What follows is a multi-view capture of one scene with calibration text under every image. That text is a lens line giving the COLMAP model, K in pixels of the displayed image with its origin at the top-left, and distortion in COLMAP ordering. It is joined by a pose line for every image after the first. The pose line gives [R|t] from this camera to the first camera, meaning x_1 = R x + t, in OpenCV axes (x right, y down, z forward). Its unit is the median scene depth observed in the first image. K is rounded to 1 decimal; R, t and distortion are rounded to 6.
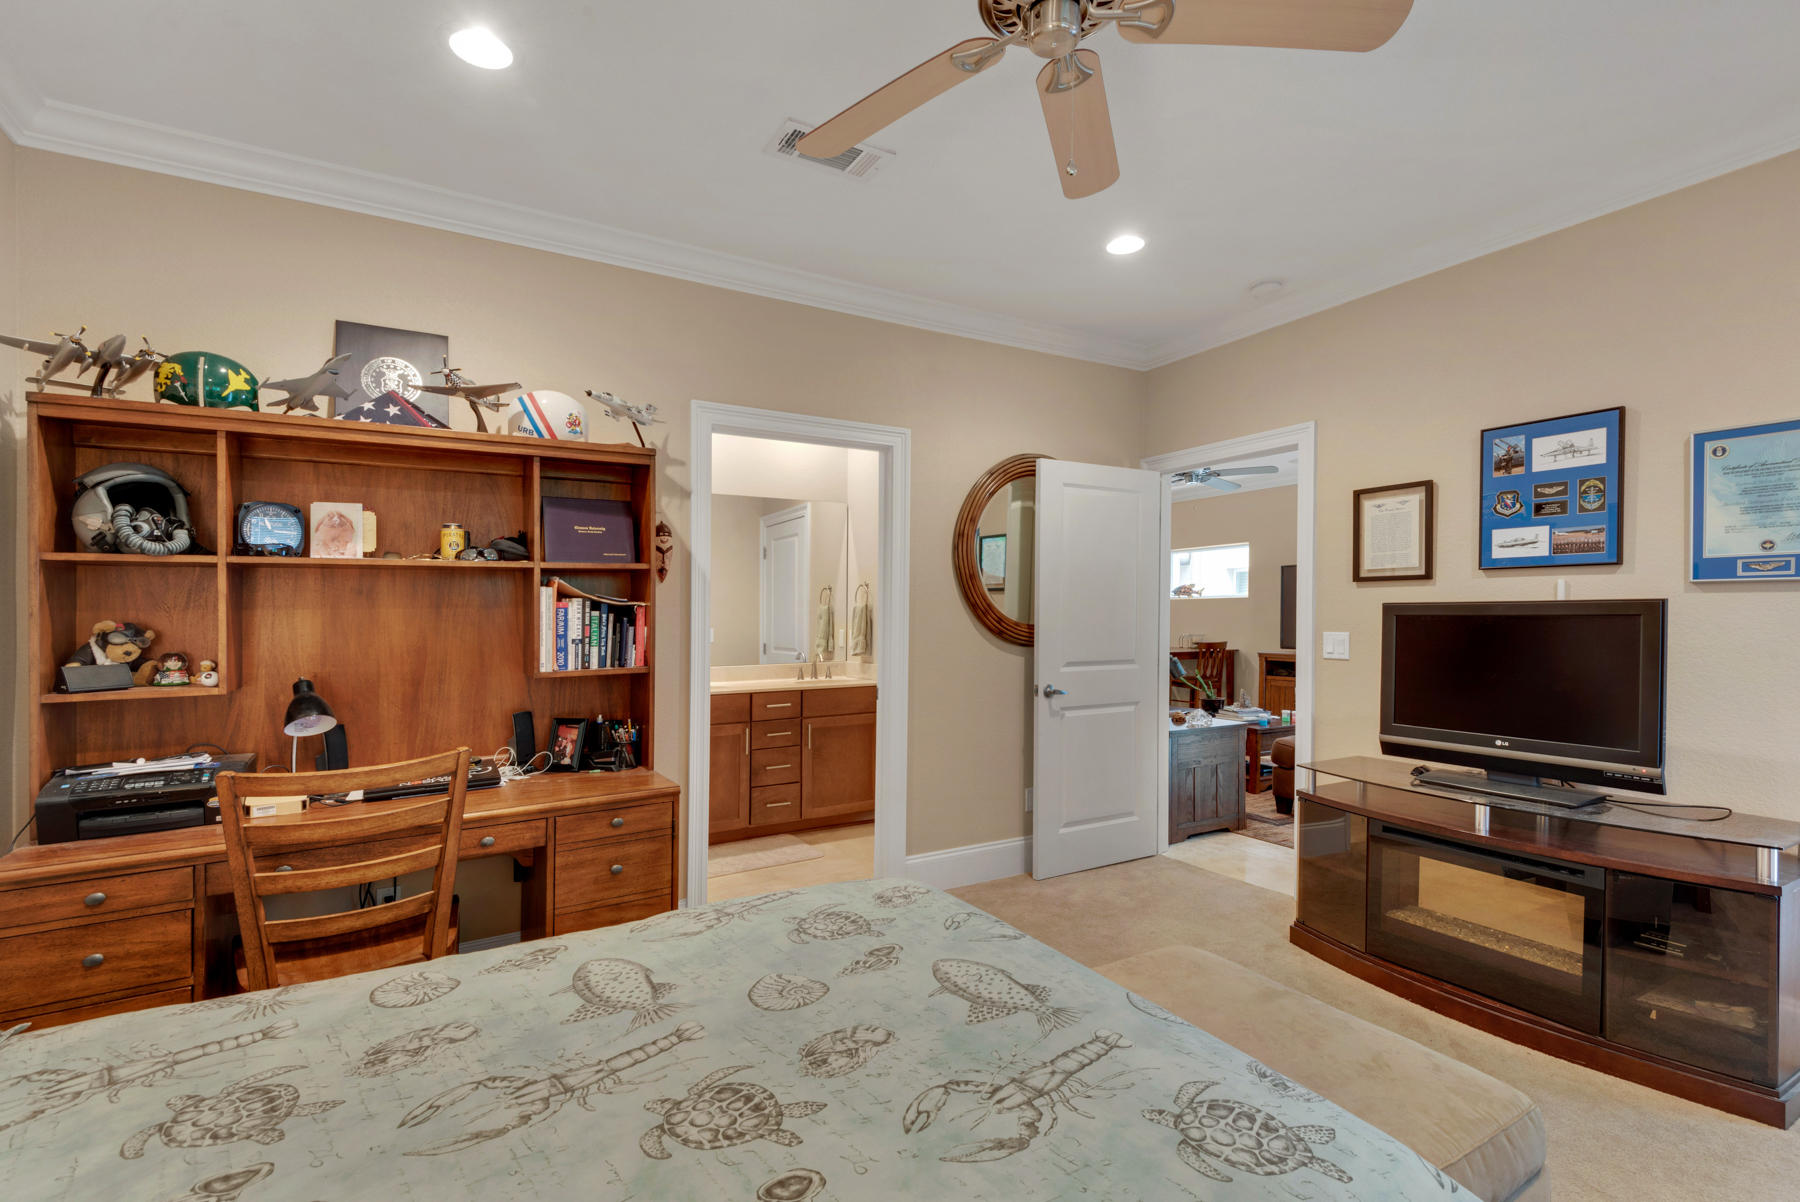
lens RADIAL K [[834.6, 0, 909.7], [0, 834.6, 620.6], [0, 0, 1]] dist [0.029377, -0.005329]
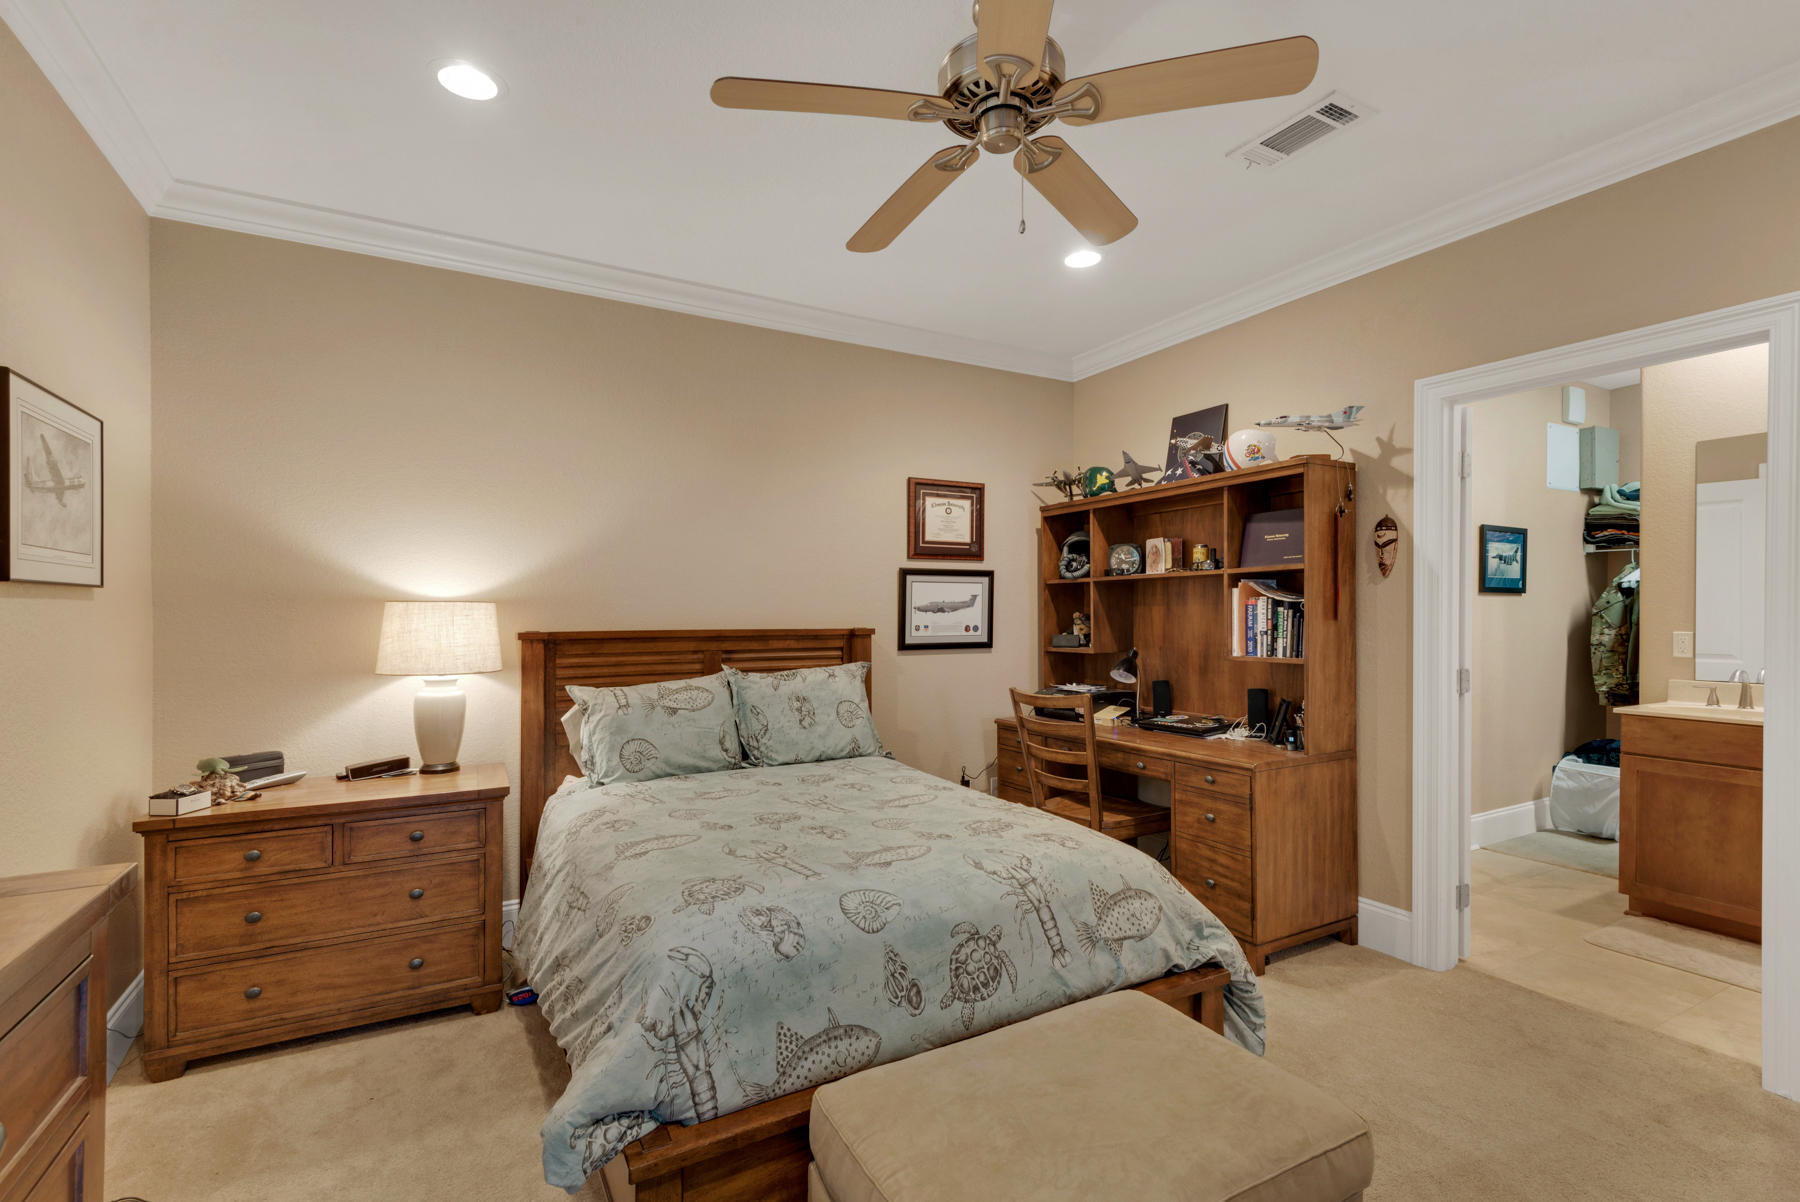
lens RADIAL K [[834.6, 0, 909.7], [0, 834.6, 620.6], [0, 0, 1]] dist [0.029377, -0.005329]
pose [[-0.032985, 0.020248, -0.999251, 0.844514], [-0.003190, 0.999788, 0.020364, -0.016159], [0.999451, 0.003860, -0.032913, 0.562313]]
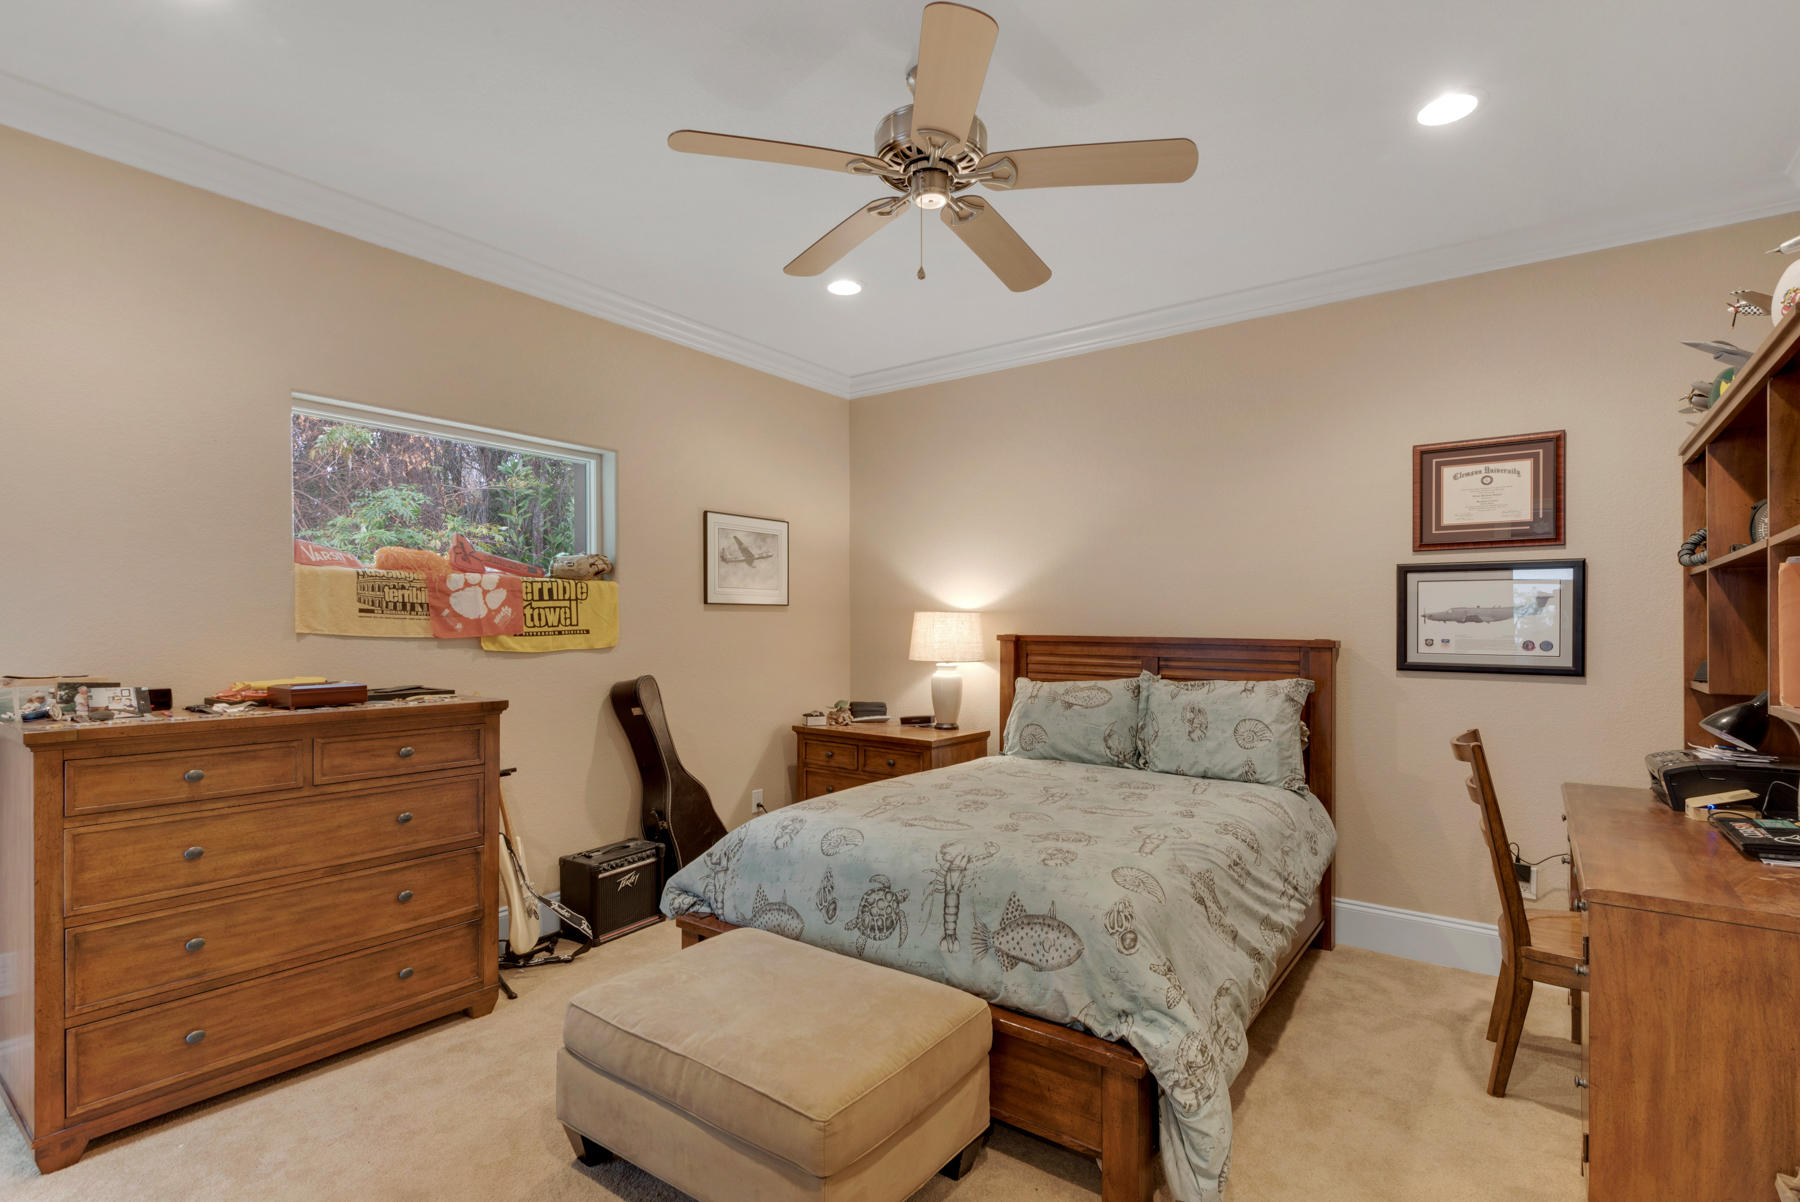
lens RADIAL K [[876.5, 0, 893.8], [0, 876.5, 635.7], [0, 0, 1]] dist [0.047096, -0.032252]
pose [[-0.934994, 0.011018, -0.354494, 0.442869], [0.002043, 0.999668, 0.025683, -0.013921], [0.354659, 0.023290, -0.934706, 1.427673]]
